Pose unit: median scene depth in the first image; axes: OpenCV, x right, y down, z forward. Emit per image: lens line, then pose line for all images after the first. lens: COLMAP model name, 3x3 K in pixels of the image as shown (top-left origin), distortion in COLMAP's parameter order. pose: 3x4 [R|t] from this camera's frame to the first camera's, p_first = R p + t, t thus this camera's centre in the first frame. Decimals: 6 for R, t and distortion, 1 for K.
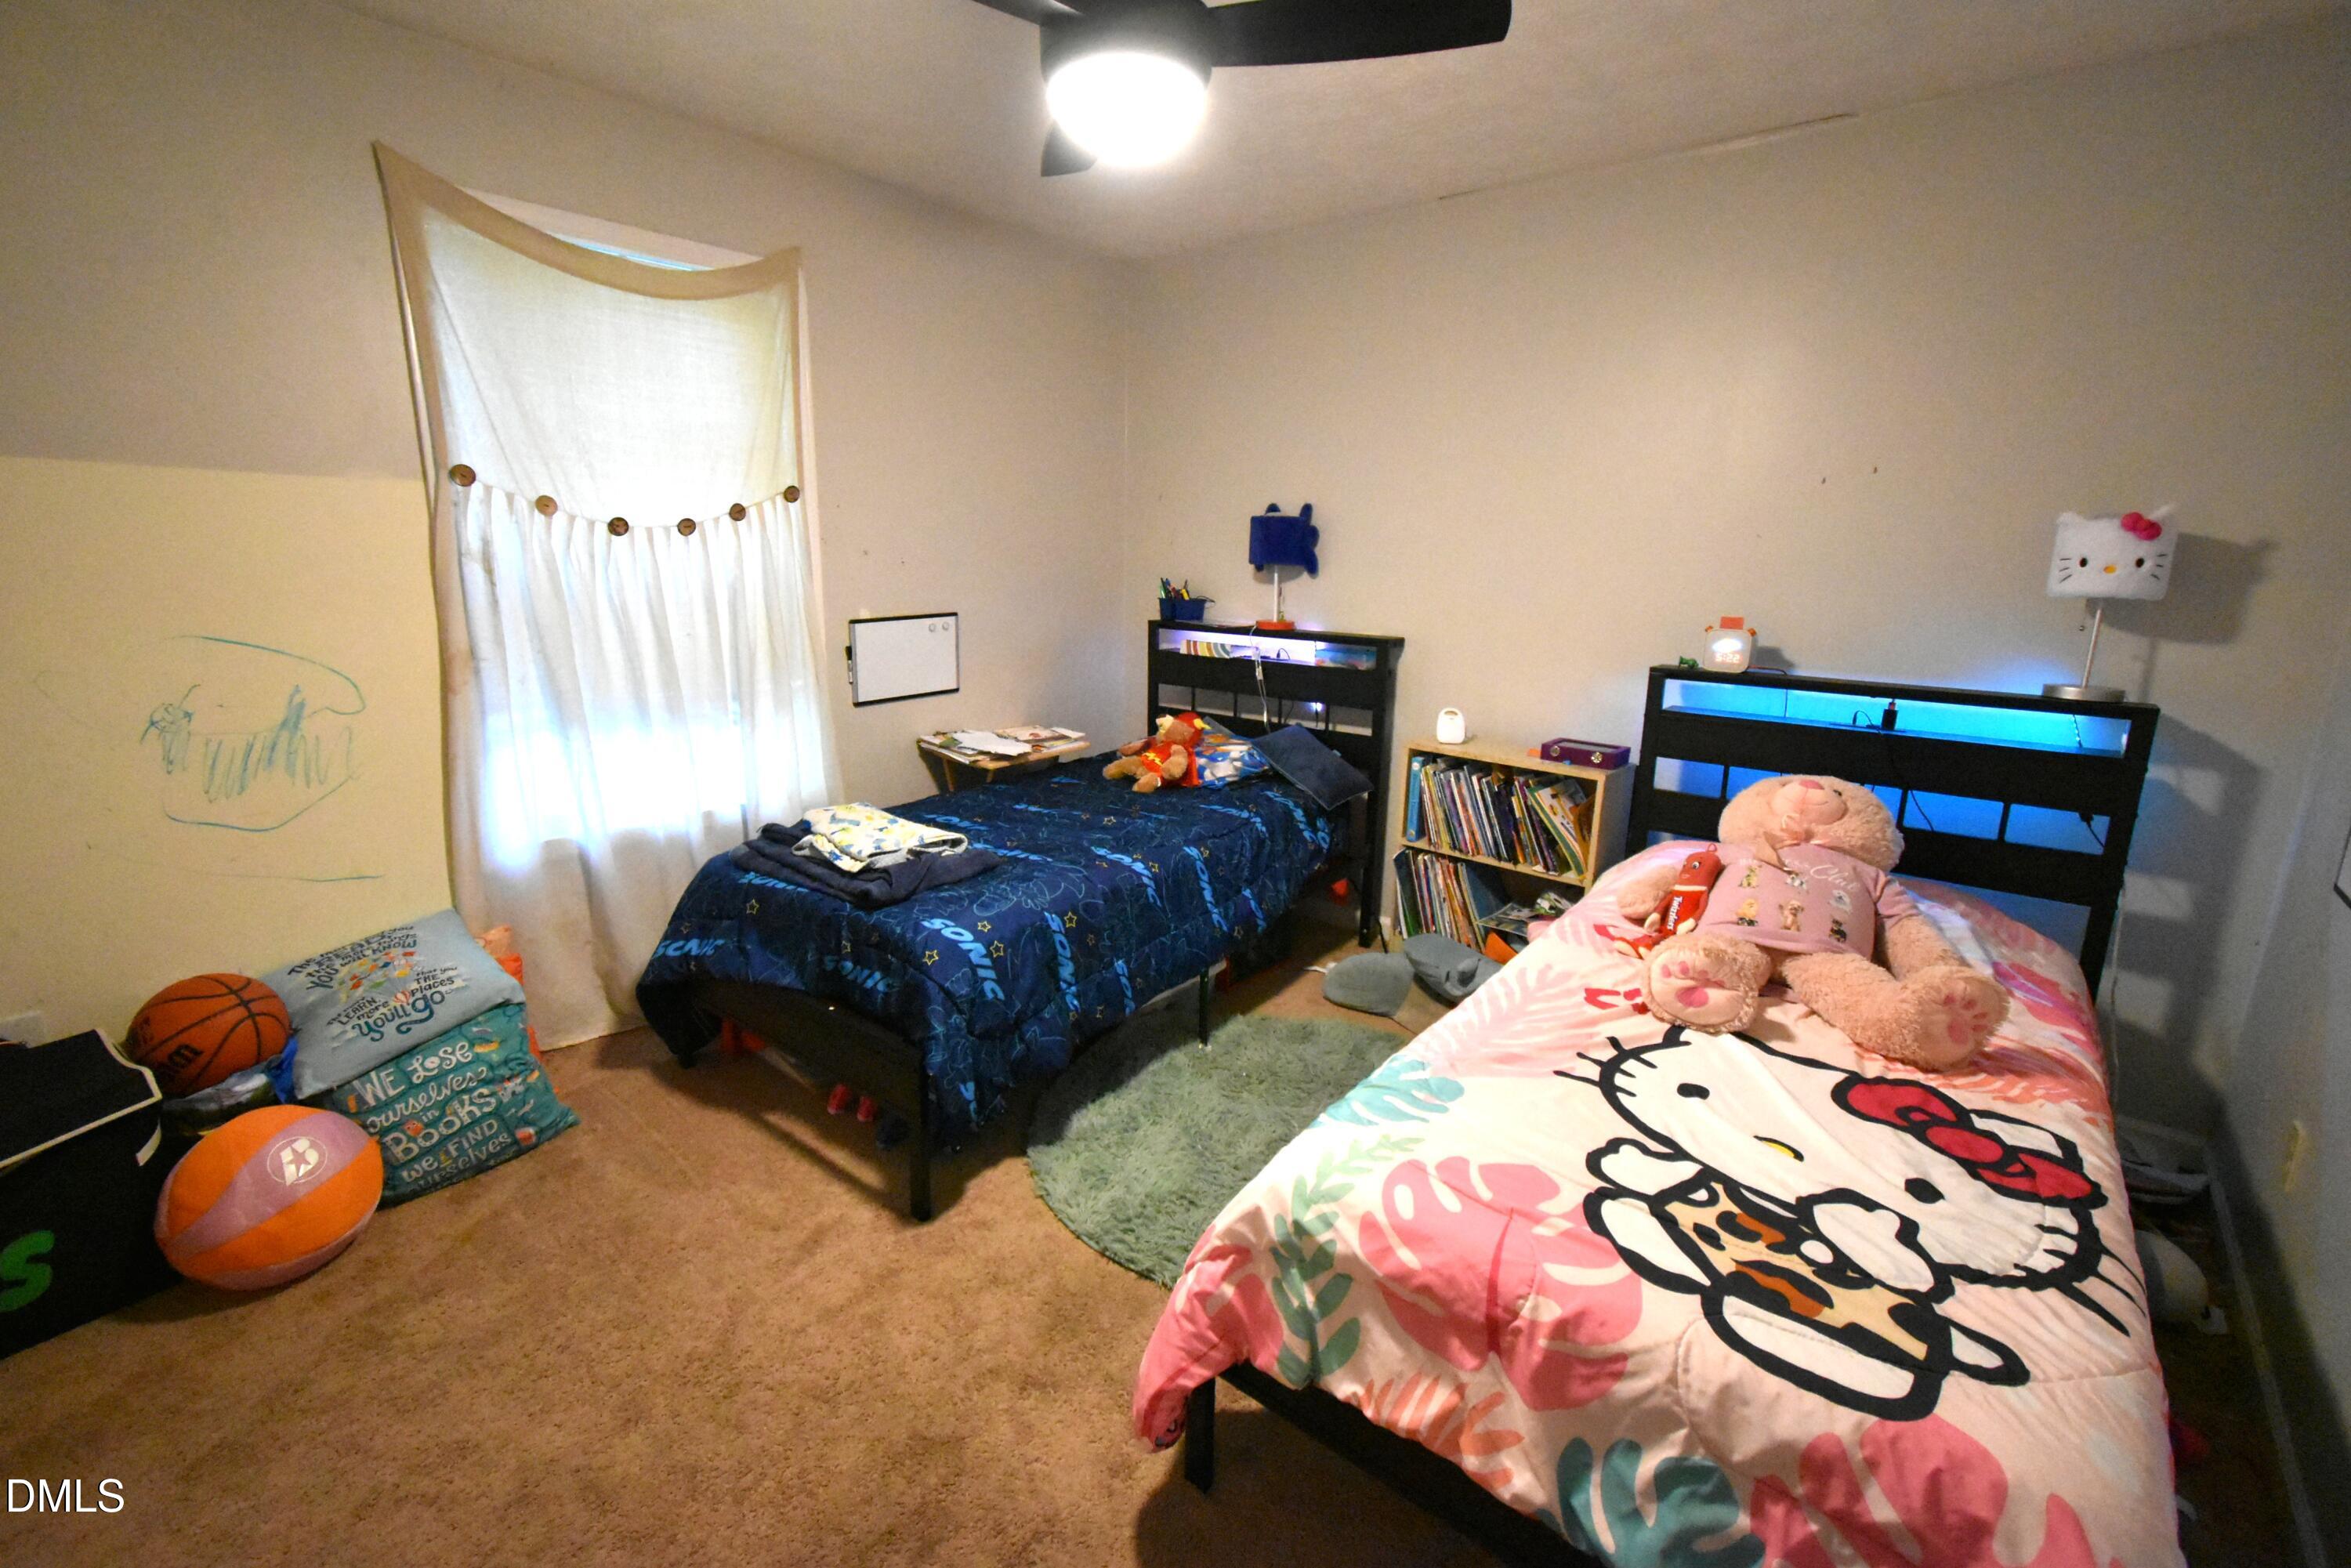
lens RADIAL K [[1032.1, 0, 1179.9], [0, 1032.1, 778.1], [0, 0, 1]] dist [0.008994, -0.004621]
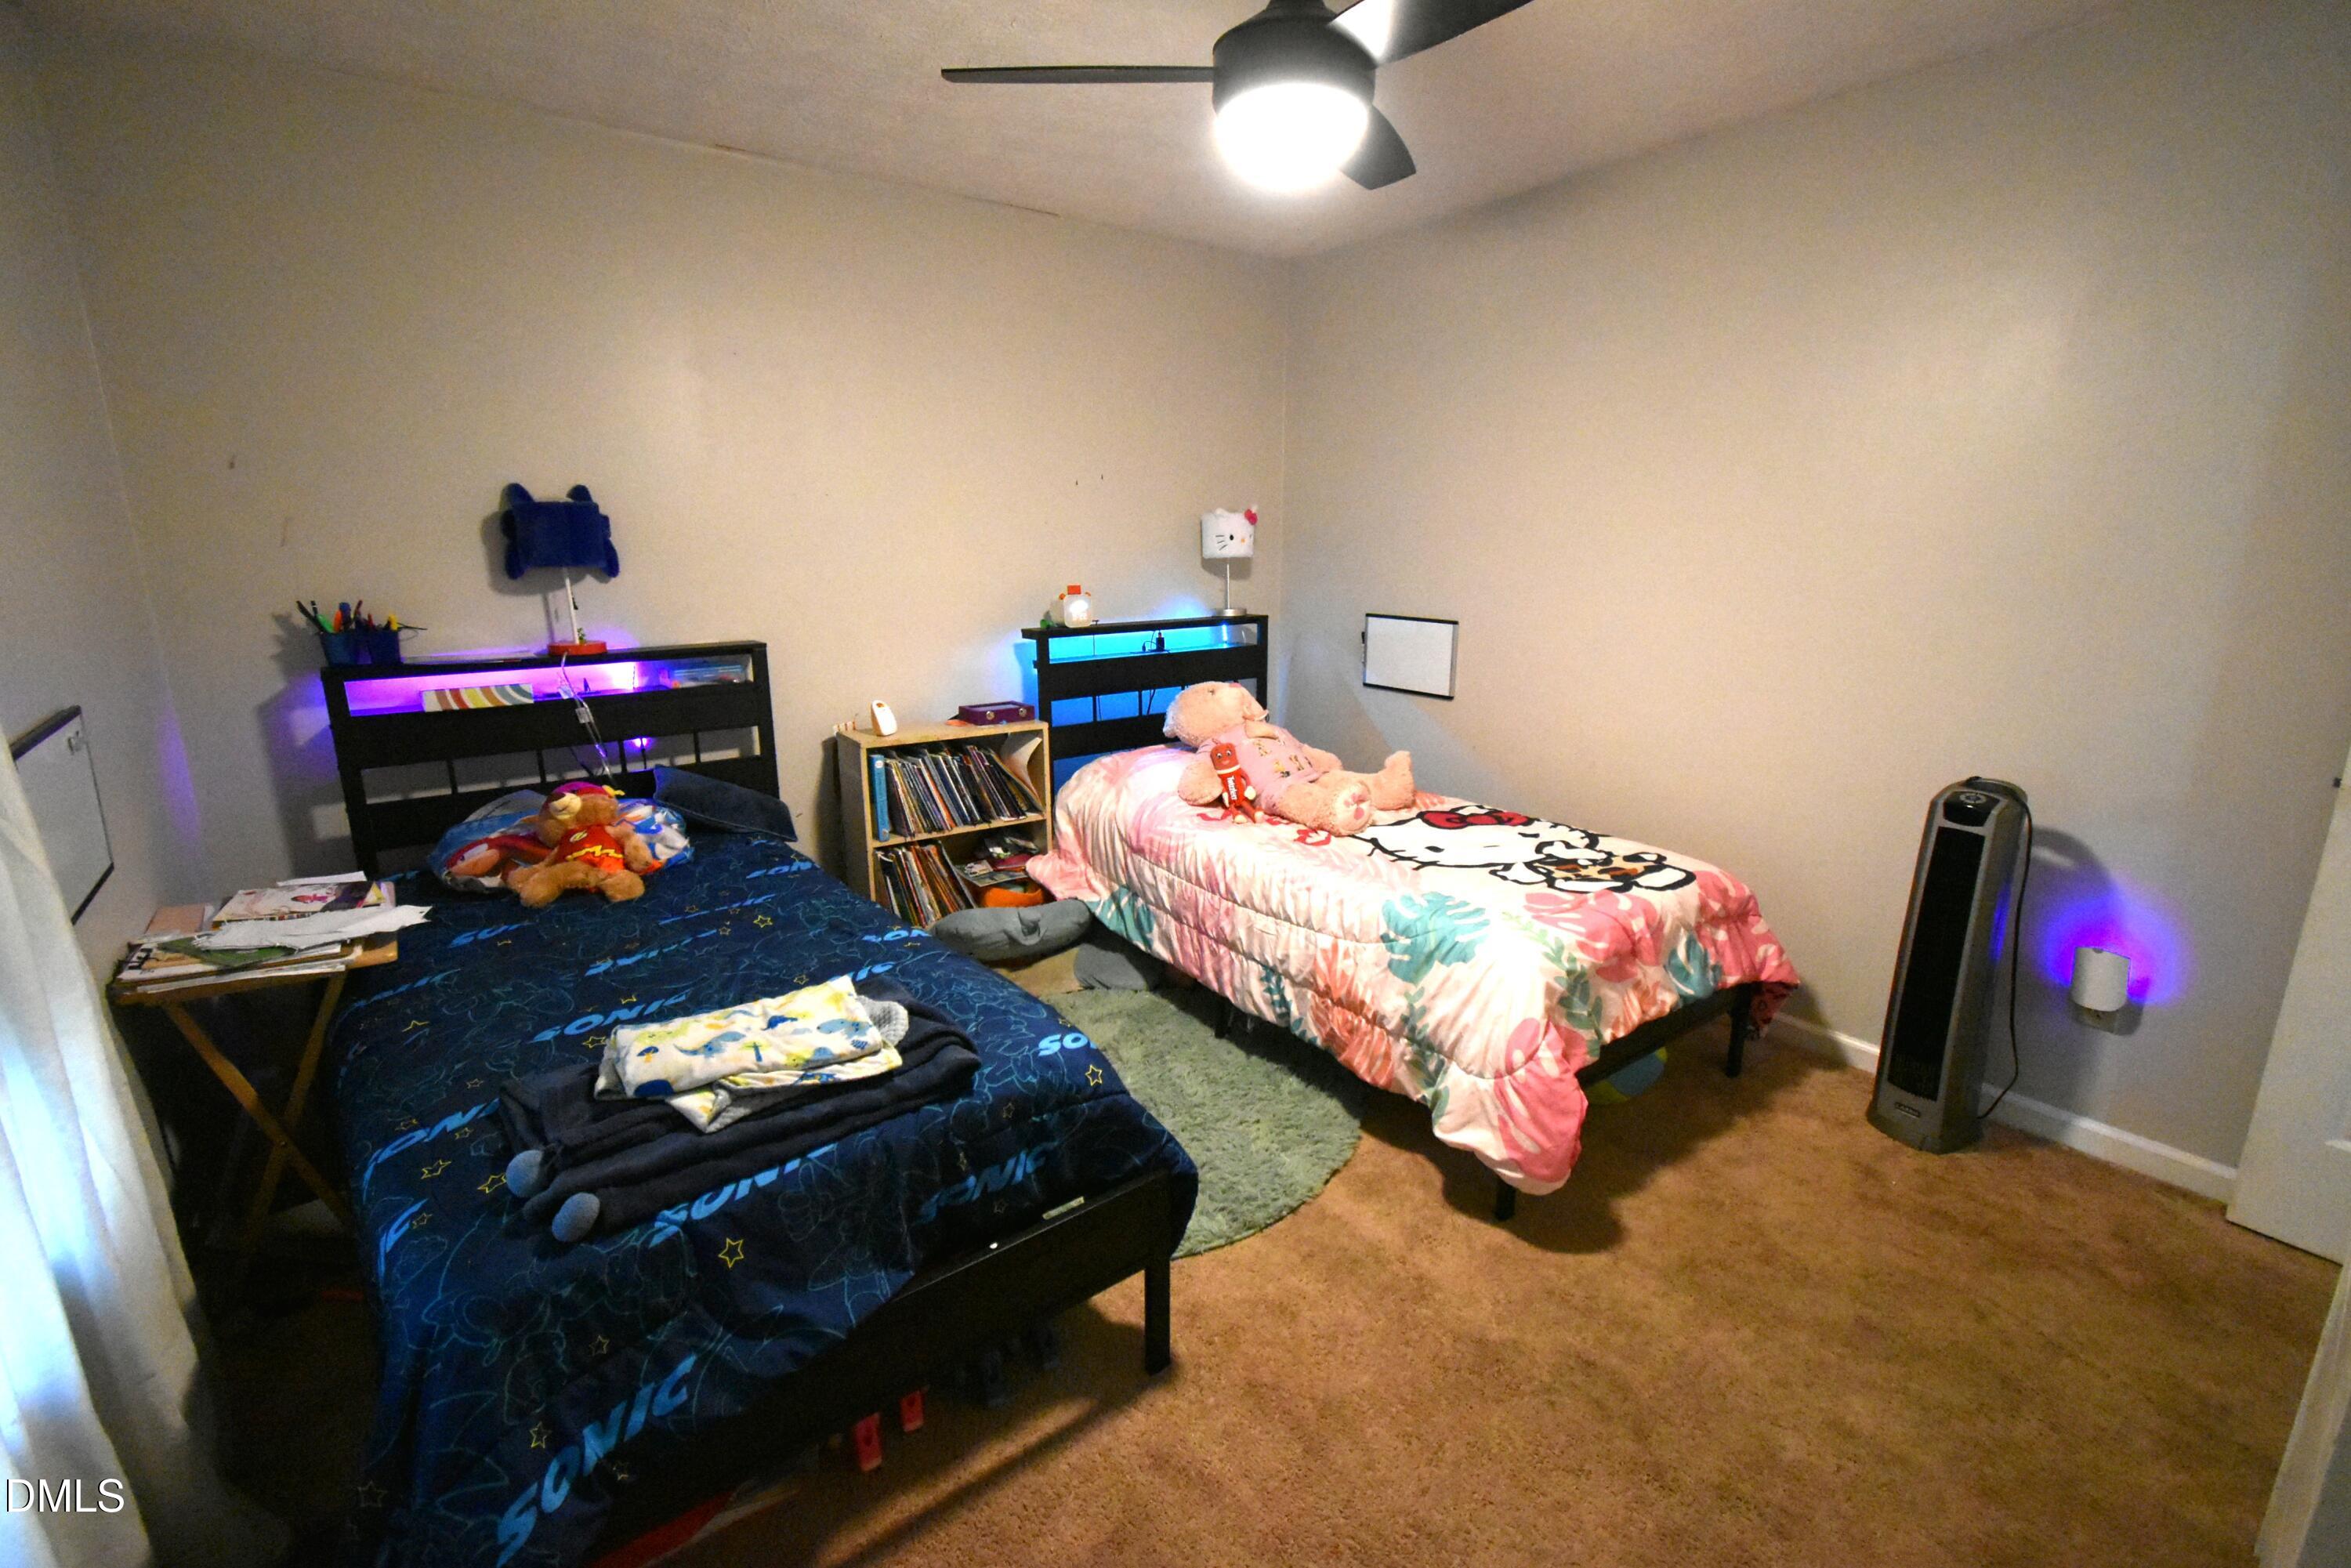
lens RADIAL K [[1032.1, 0, 1179.9], [0, 1032.1, 778.1], [0, 0, 1]] dist [0.008994, -0.004621]
pose [[0.241539, -0.246151, 0.938652, -1.139986], [0.222942, 0.955495, 0.193199, -0.228161], [-0.944434, 0.162600, 0.285667, 0.842134]]
